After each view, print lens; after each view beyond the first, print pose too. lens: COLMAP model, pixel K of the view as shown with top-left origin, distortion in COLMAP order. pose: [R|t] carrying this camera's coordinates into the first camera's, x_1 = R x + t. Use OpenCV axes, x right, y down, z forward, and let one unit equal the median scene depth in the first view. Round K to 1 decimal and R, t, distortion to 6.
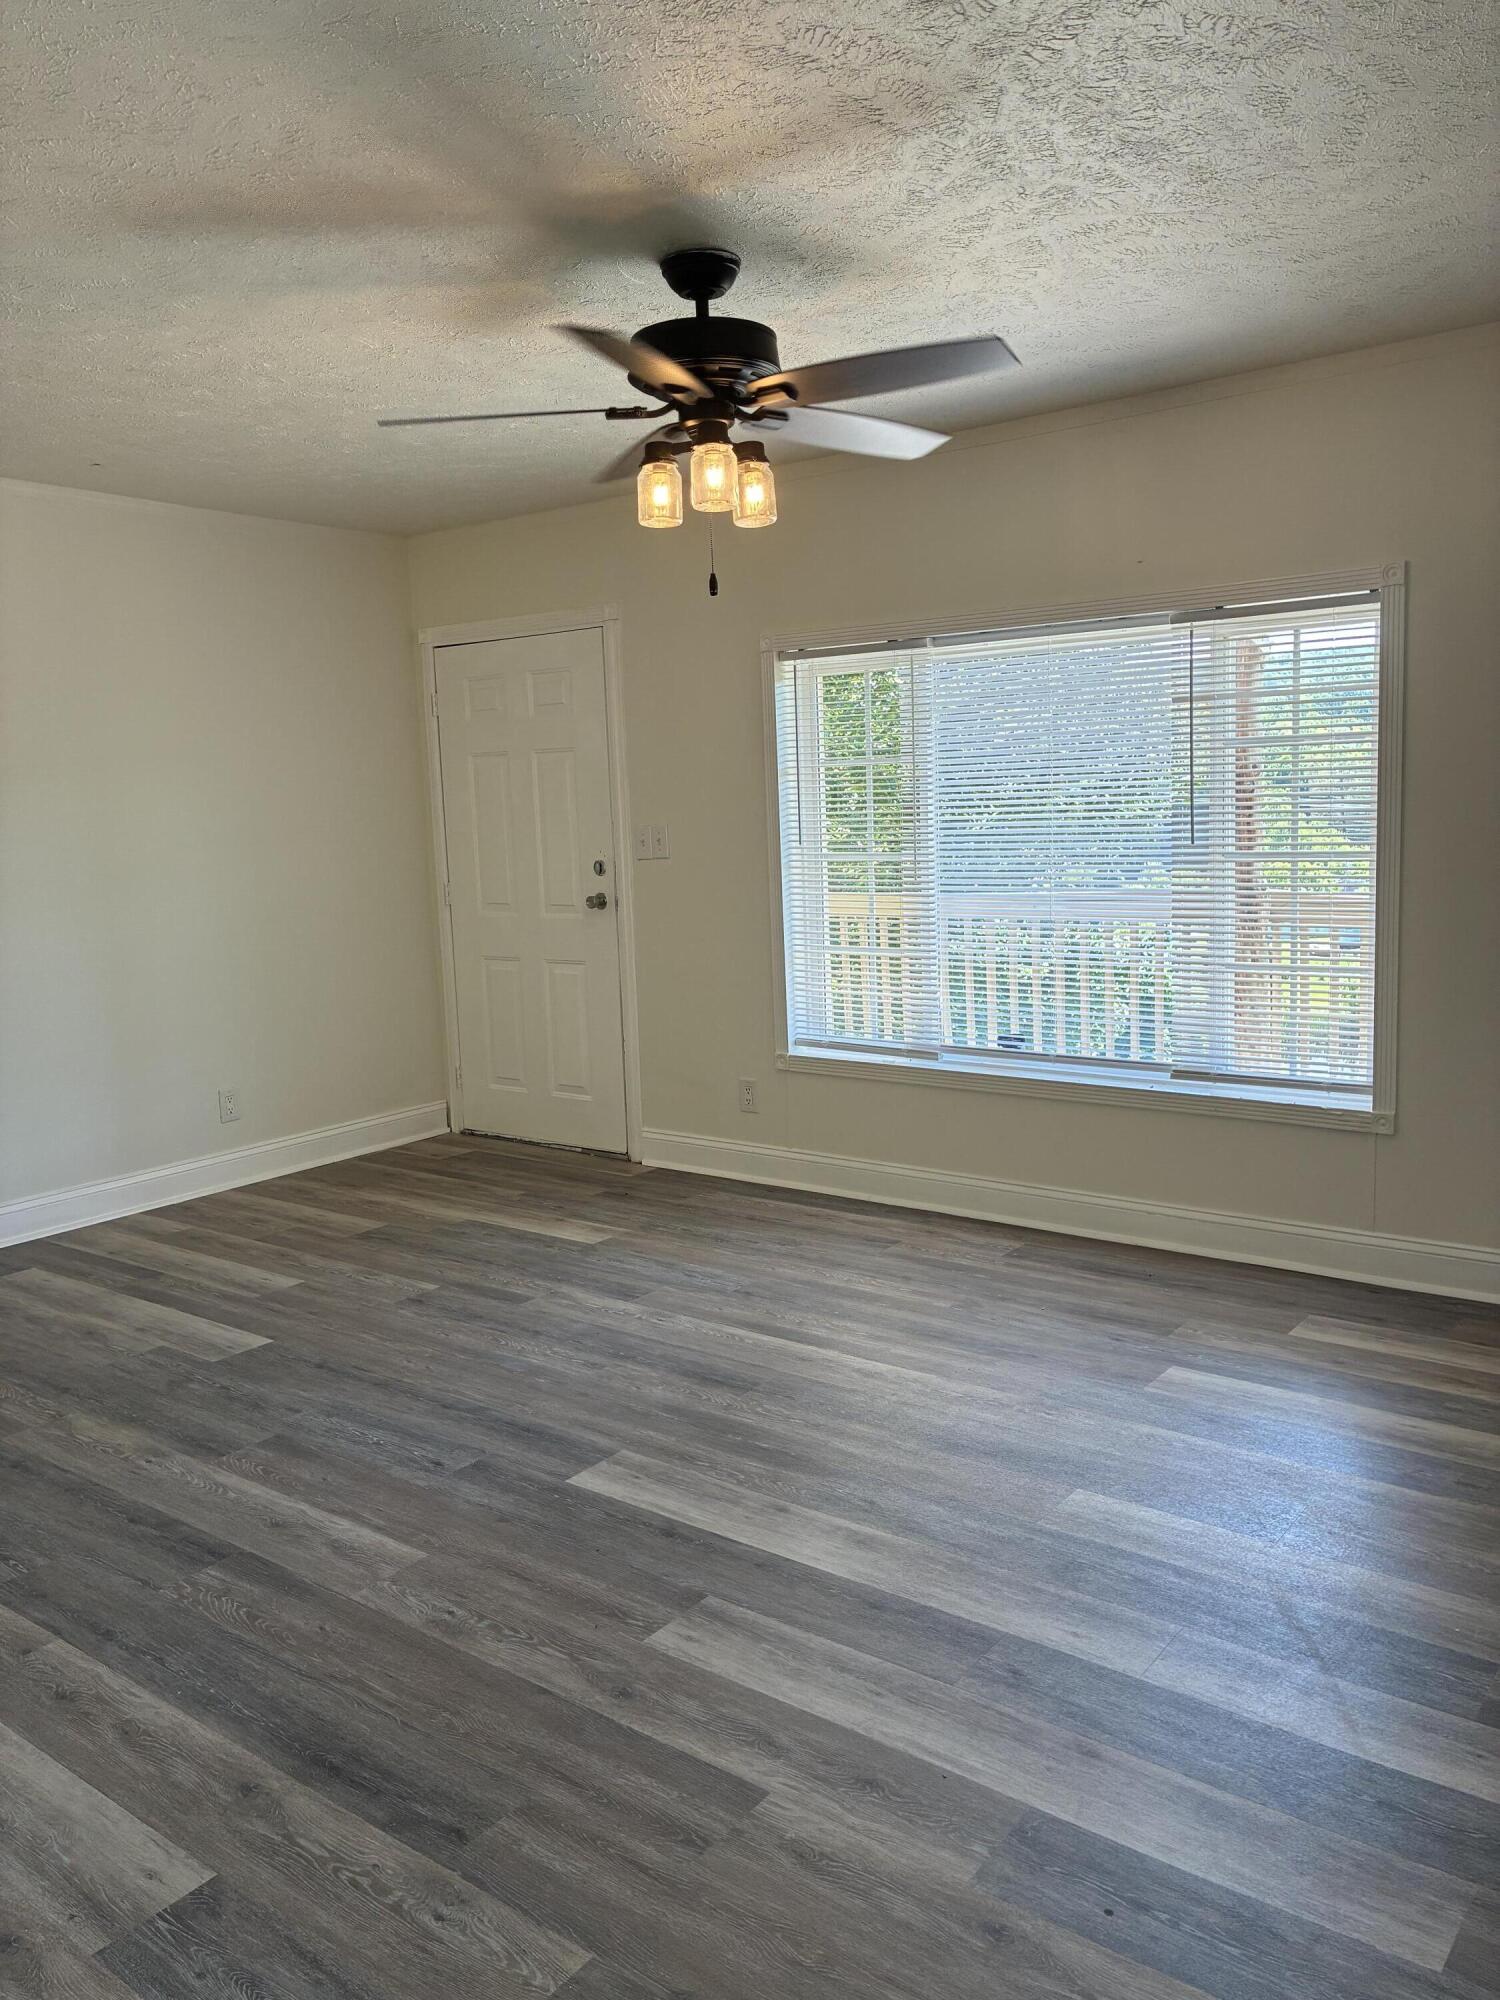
lens RADIAL K [[1537.8, 0, 744.4], [0, 1537.8, 1008.1], [0, 0, 1]] dist [0.021719, -0.014544]
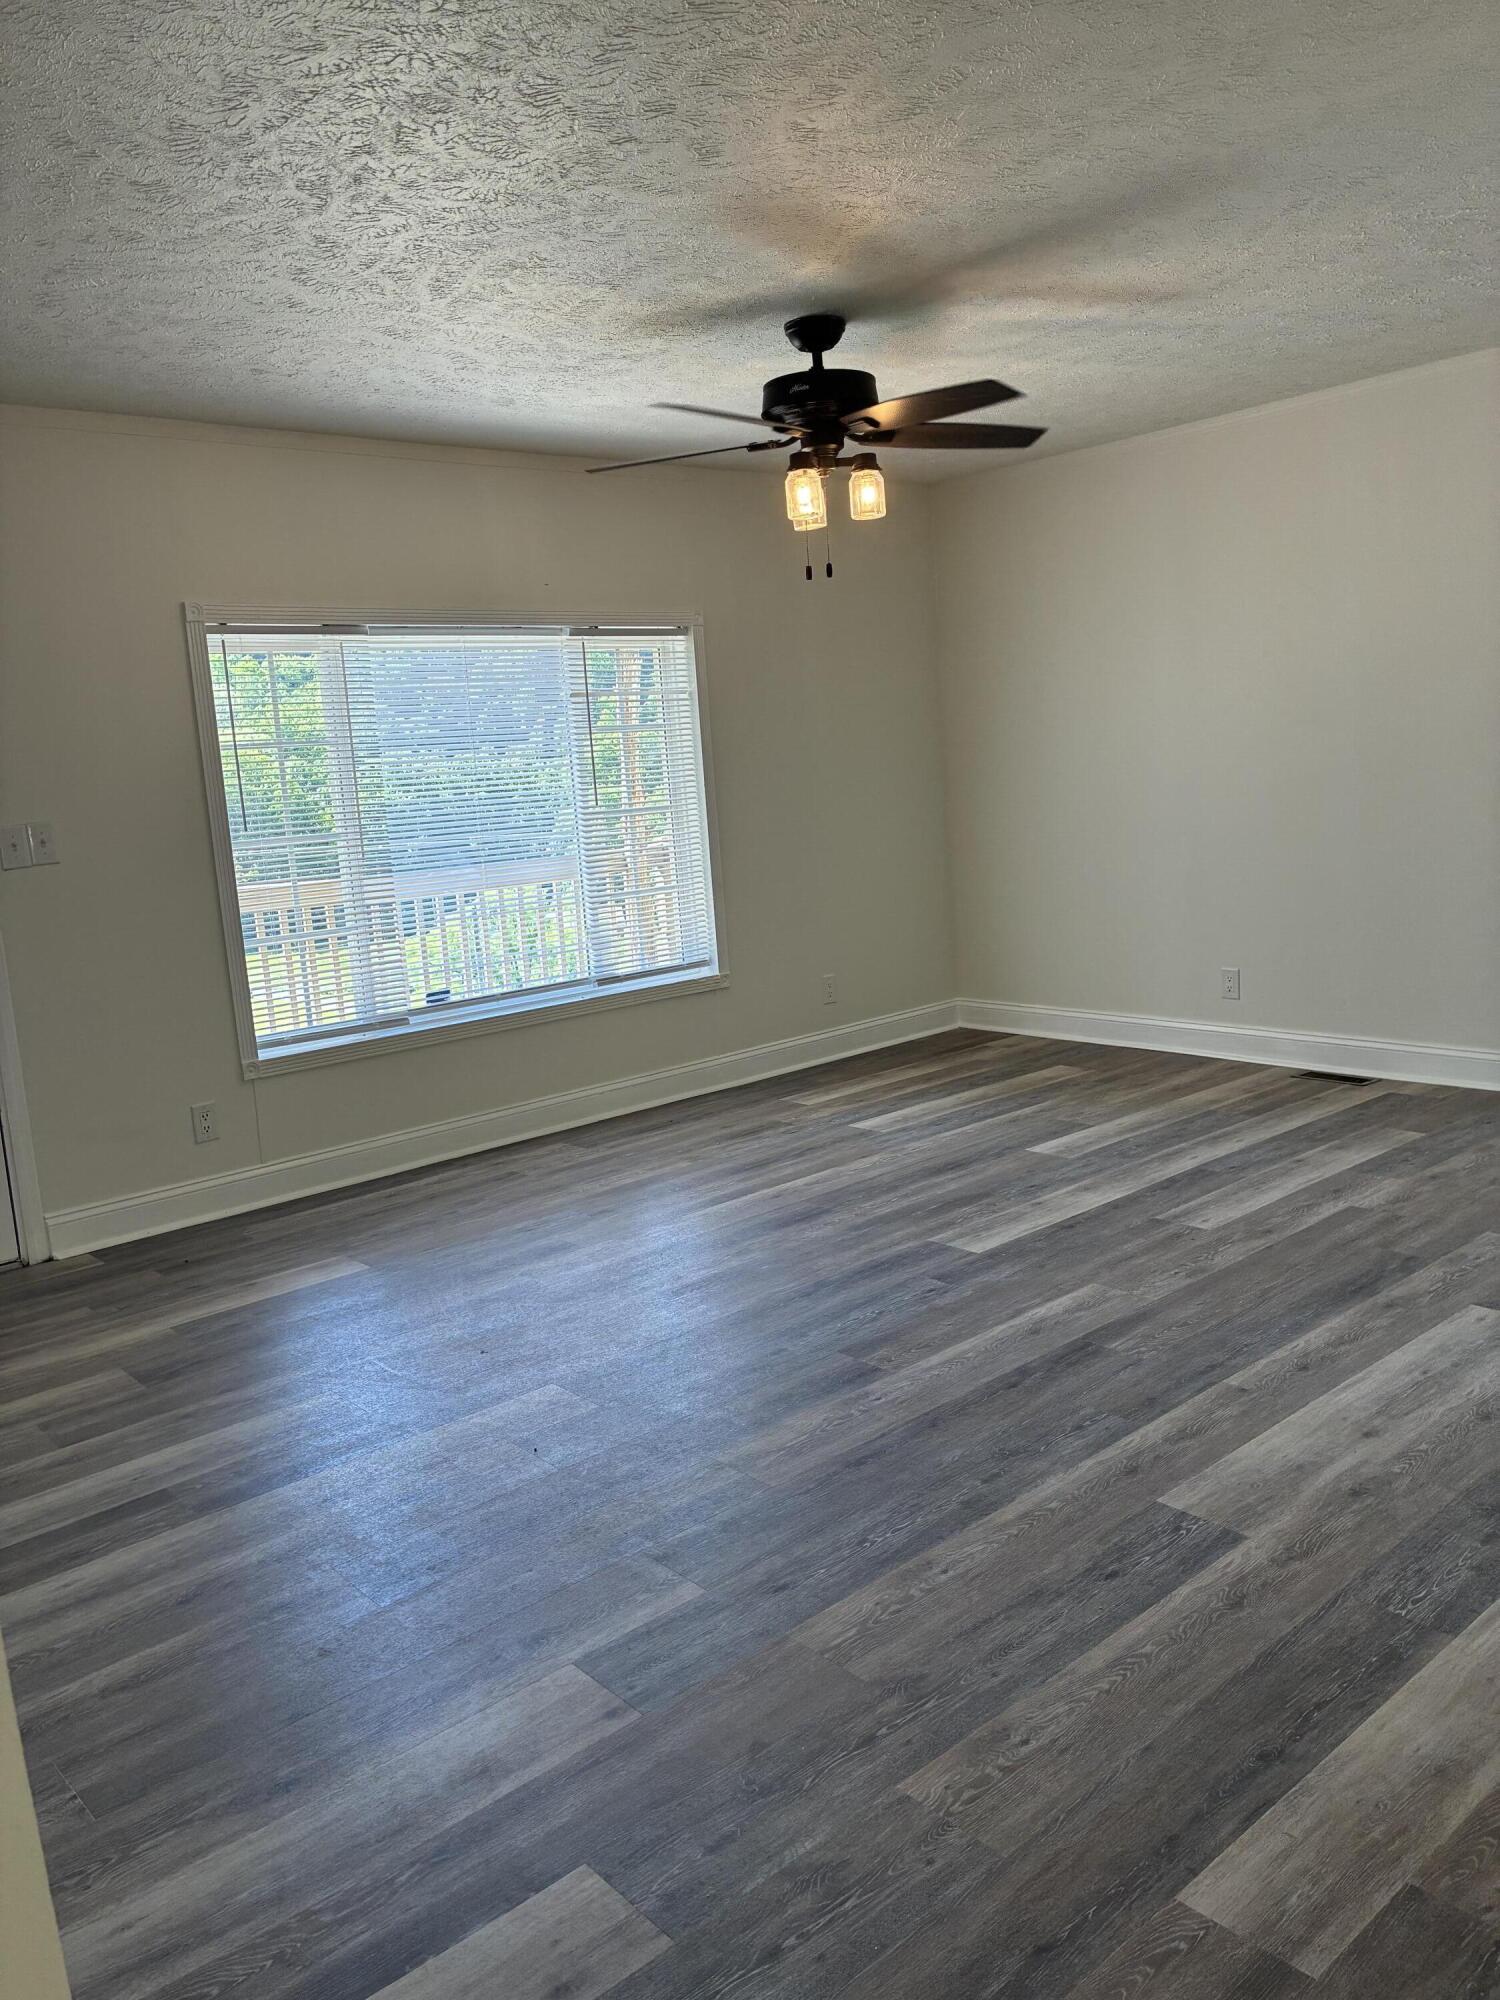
lens RADIAL K [[1537.8, 0, 744.5], [0, 1537.8, 992.4], [0, 0, 1]] dist [0.021719, -0.014544]
pose [[0.188936, -0.129443, 0.973421, -1.344907], [0.196145, 0.976273, 0.091752, -0.061603], [-0.962201, 0.173596, 0.209843, 0.857218]]
